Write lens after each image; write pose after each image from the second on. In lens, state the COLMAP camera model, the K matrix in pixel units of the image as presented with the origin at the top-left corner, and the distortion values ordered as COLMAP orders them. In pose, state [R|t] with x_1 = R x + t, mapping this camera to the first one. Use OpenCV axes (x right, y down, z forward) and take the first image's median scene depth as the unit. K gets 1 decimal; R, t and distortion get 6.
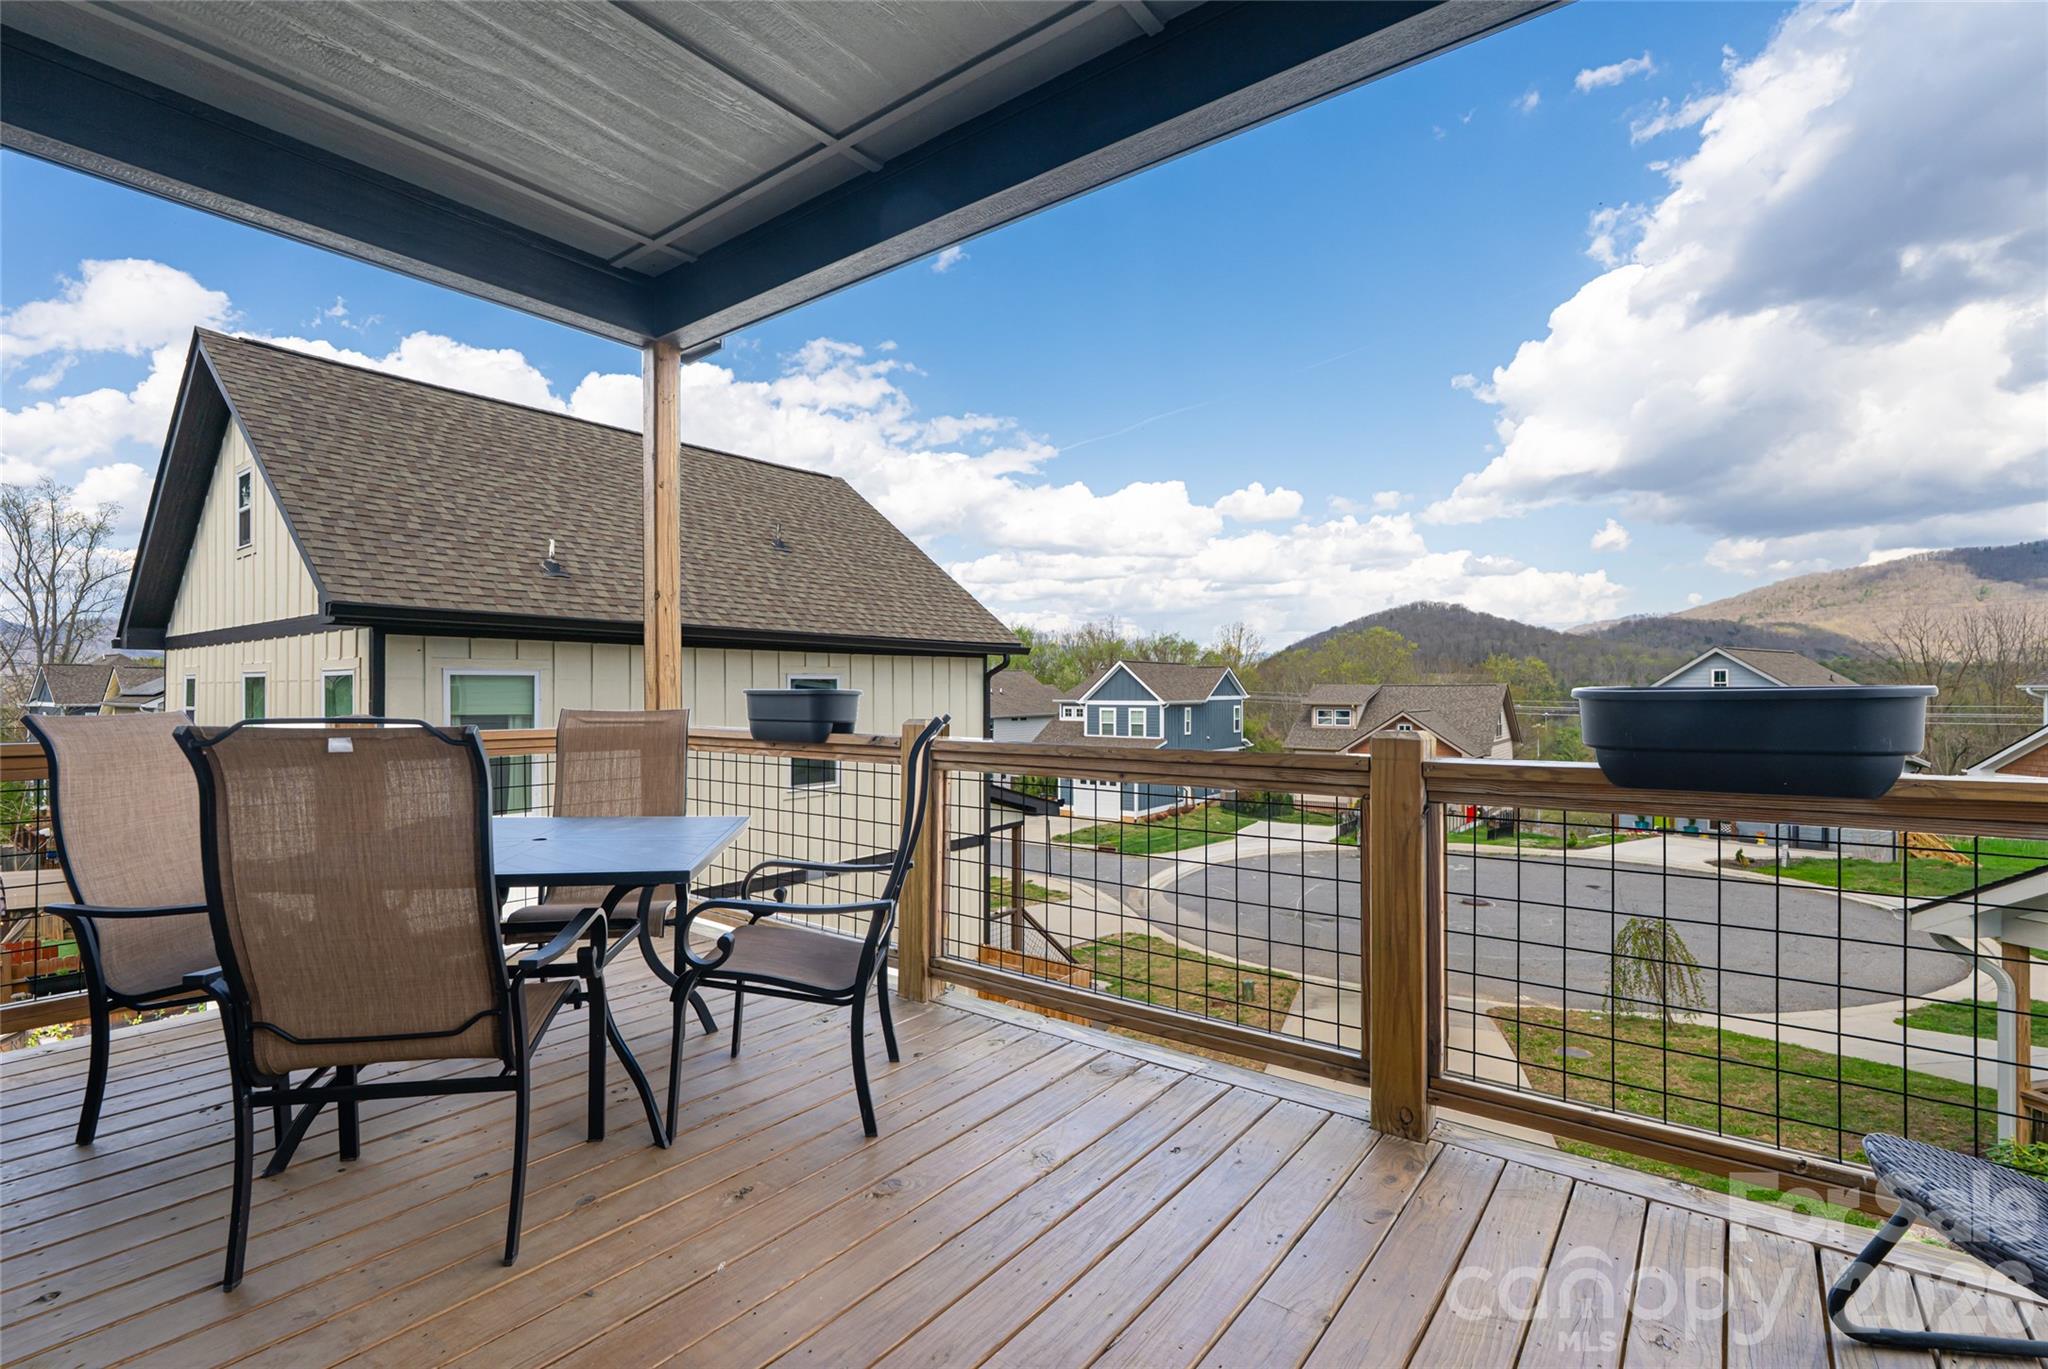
lens RADIAL K [[936.4, 0, 1022.7], [0, 936.4, 690.2], [0, 0, 1]] dist [-0.000216, -0.000003]
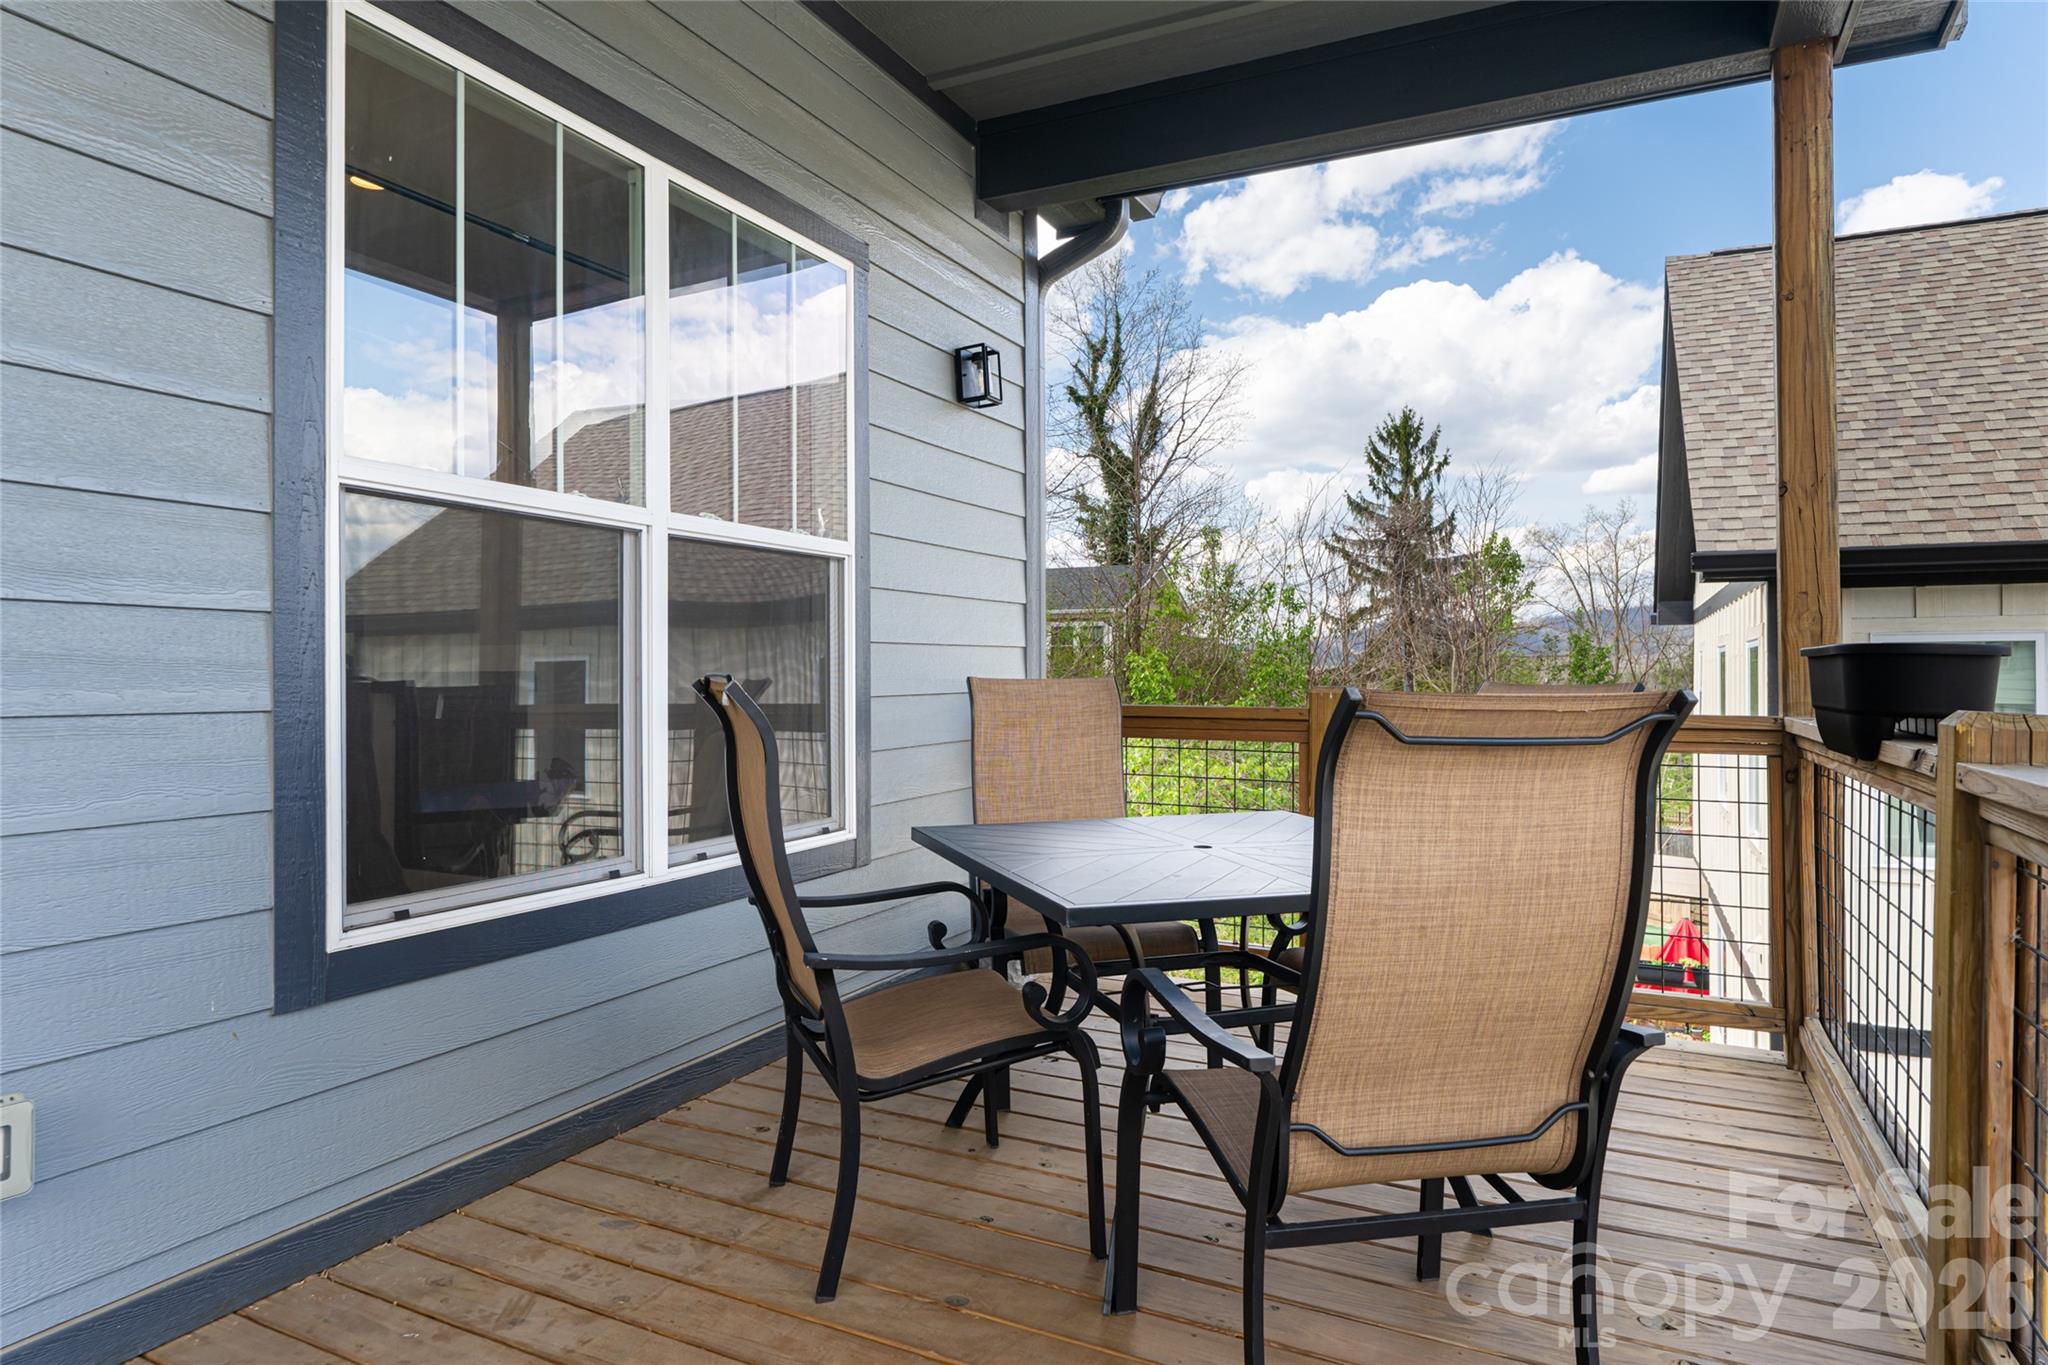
lens RADIAL K [[1190.8, 0, 1023.3], [0, 1190.8, 681.0], [0, 0, 1]] dist [-0.001383, -0.000369]
pose [[0.186573, 0.006262, -0.982421, 0.130274], [0.000340, 0.999979, 0.006439, 0.006232], [0.982441, -0.001535, 0.186567, 0.221693]]
